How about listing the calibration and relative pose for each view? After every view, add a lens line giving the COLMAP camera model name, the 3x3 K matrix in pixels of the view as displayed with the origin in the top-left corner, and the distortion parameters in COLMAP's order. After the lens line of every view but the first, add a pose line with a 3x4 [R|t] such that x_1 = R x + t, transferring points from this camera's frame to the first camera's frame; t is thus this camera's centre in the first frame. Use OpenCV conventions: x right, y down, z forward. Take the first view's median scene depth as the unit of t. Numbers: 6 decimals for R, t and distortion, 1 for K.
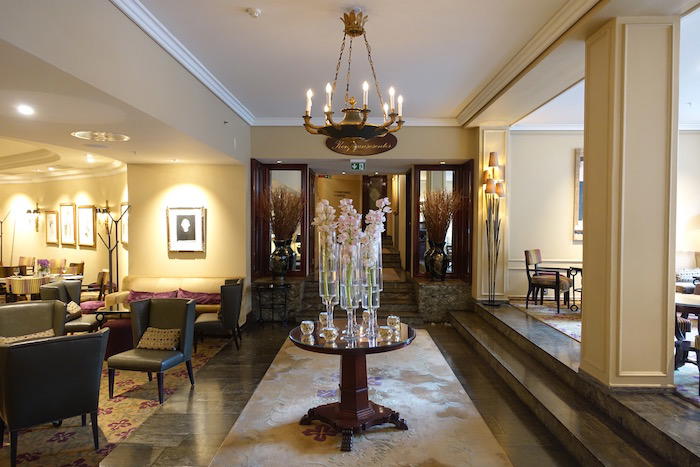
lens RADIAL K [[480.1, 0, 348.5], [0, 480.1, 234.8], [0, 0, 1]] dist [0.004860, -0.007106]
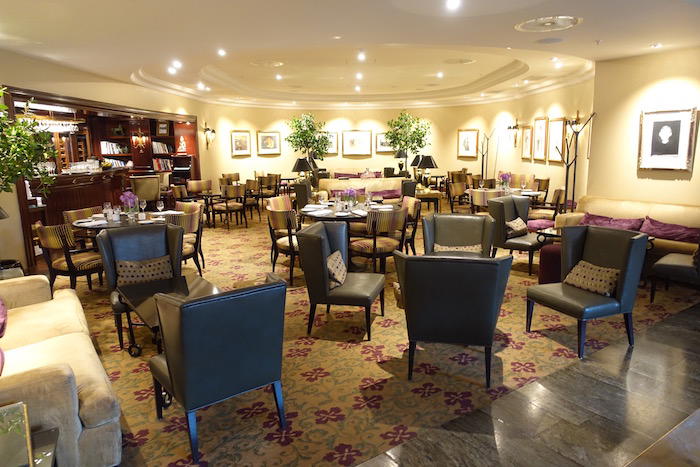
lens RADIAL K [[480.1, 0, 348.2], [0, 480.1, 233.3], [0, 0, 1]] dist [0.004860, -0.007106]
pose [[0.584037, 0.135445, -0.800347, -0.002553], [-0.002467, 0.986272, 0.165109, 0.009773], [0.811723, -0.094455, 0.576354, 0.141053]]
